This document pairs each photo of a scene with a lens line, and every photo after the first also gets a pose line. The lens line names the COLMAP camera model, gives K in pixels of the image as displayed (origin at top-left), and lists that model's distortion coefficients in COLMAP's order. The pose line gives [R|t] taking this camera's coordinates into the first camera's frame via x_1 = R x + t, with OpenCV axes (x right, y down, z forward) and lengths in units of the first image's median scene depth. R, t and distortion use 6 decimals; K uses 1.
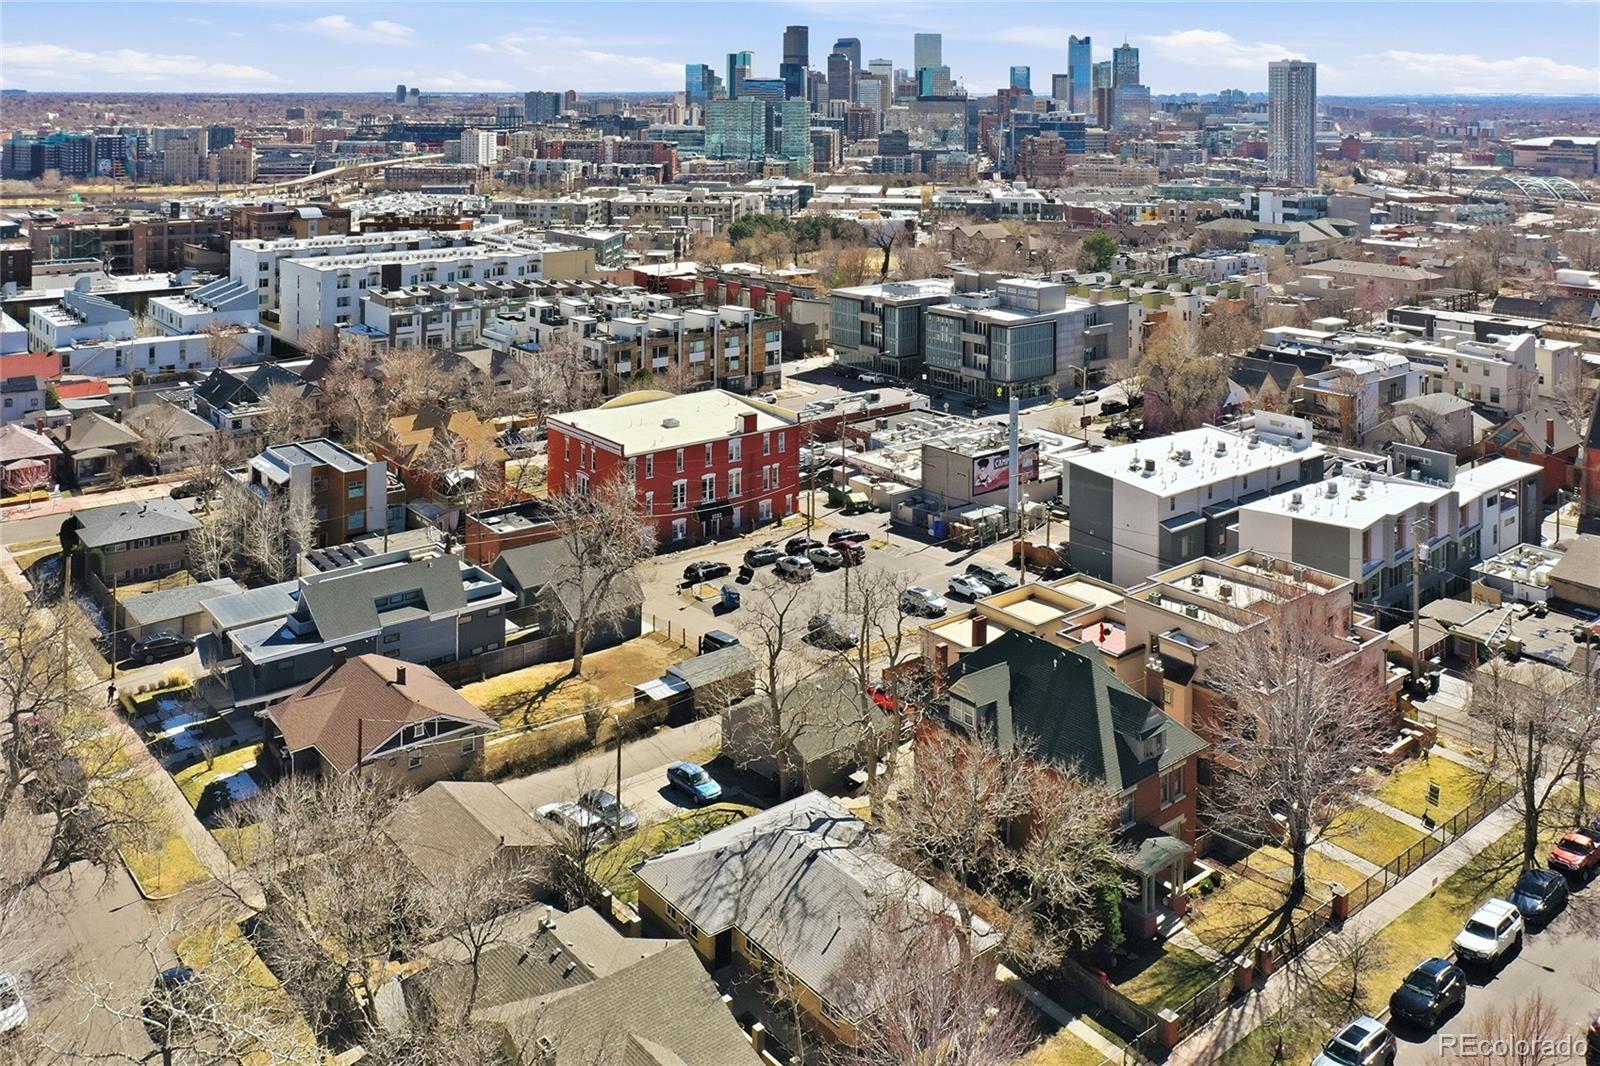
lens RADIAL K [[1271.2, 0, 838.3], [0, 1271.2, 505.0], [0, 0, 1]] dist [-0.006584, -0.008735]
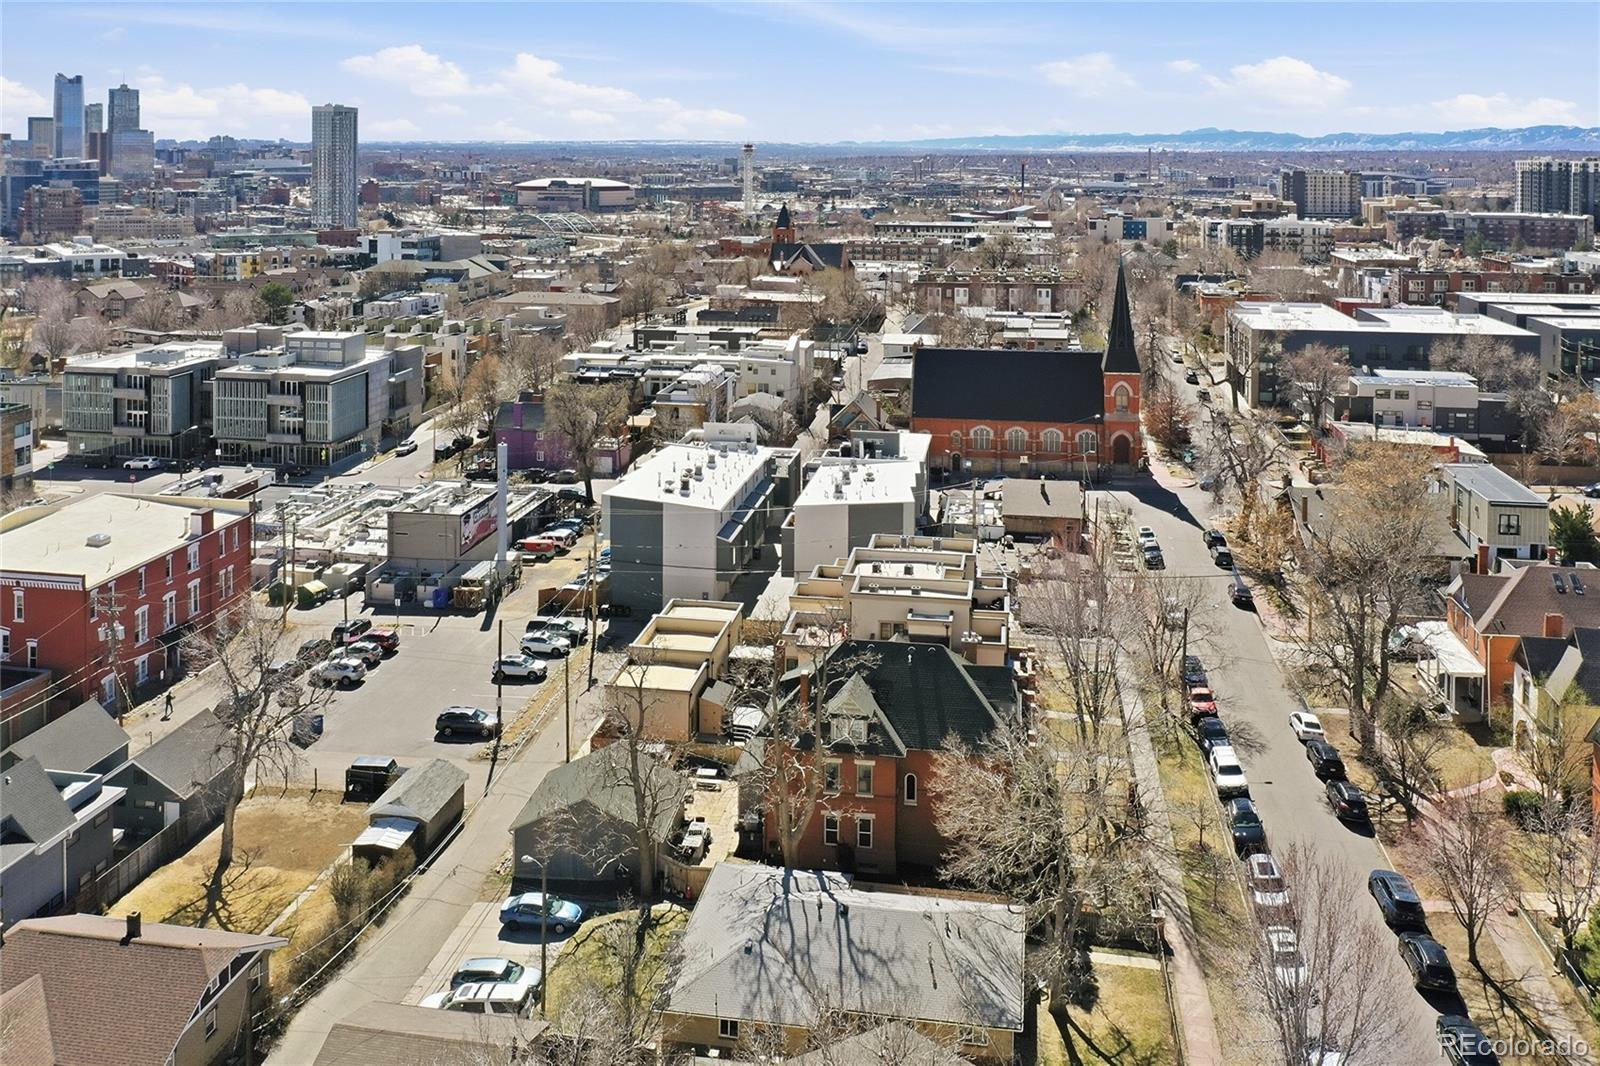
lens RADIAL K [[1258.0, 0, 800.0], [0, 1258.0, 533.0], [0, 0, 1]] dist [-0.007532, -0.003892]
pose [[0.755778, -0.188353, 0.627154, -0.118017], [0.195184, 0.979002, 0.058808, -0.012201], [-0.625062, 0.077964, 0.776672, 0.053902]]
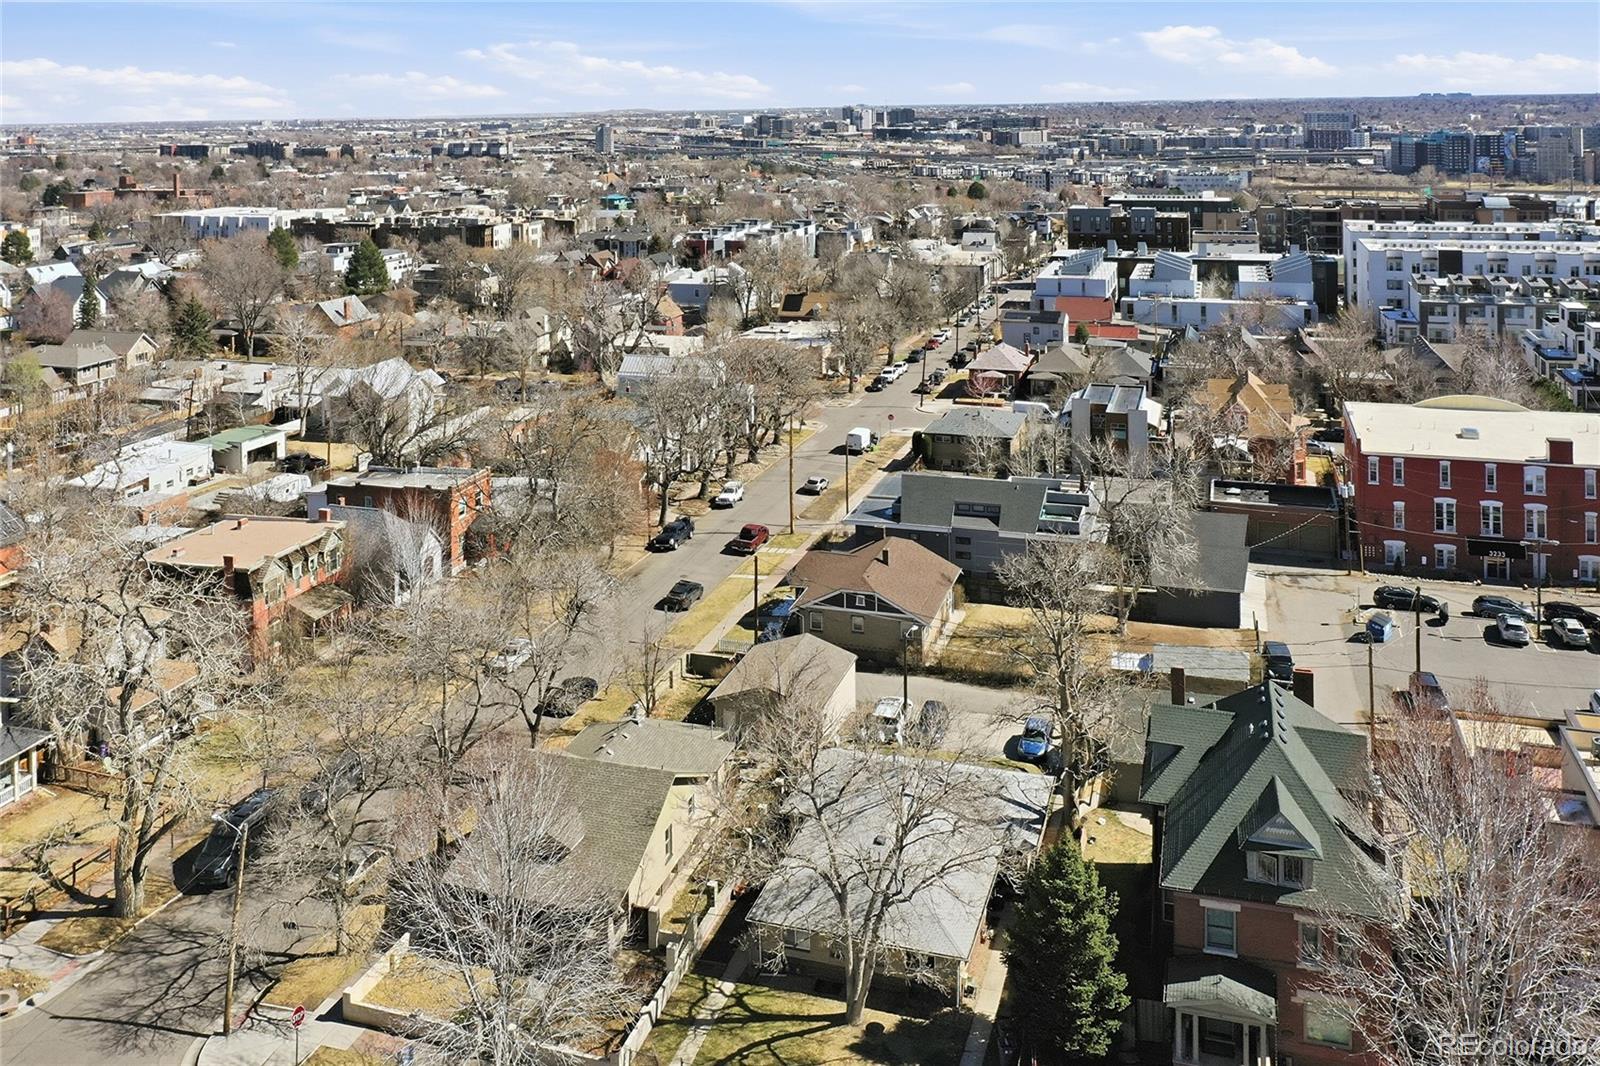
lens RADIAL K [[1271.2, 0, 838.3], [0, 1271.2, 505.0], [0, 0, 1]] dist [-0.006584, -0.008735]
pose [[0.558260, 0.228325, -0.797630, 0.130595], [-0.228158, 0.966569, 0.116997, -0.008823], [0.797677, 0.116671, 0.591691, 0.068937]]
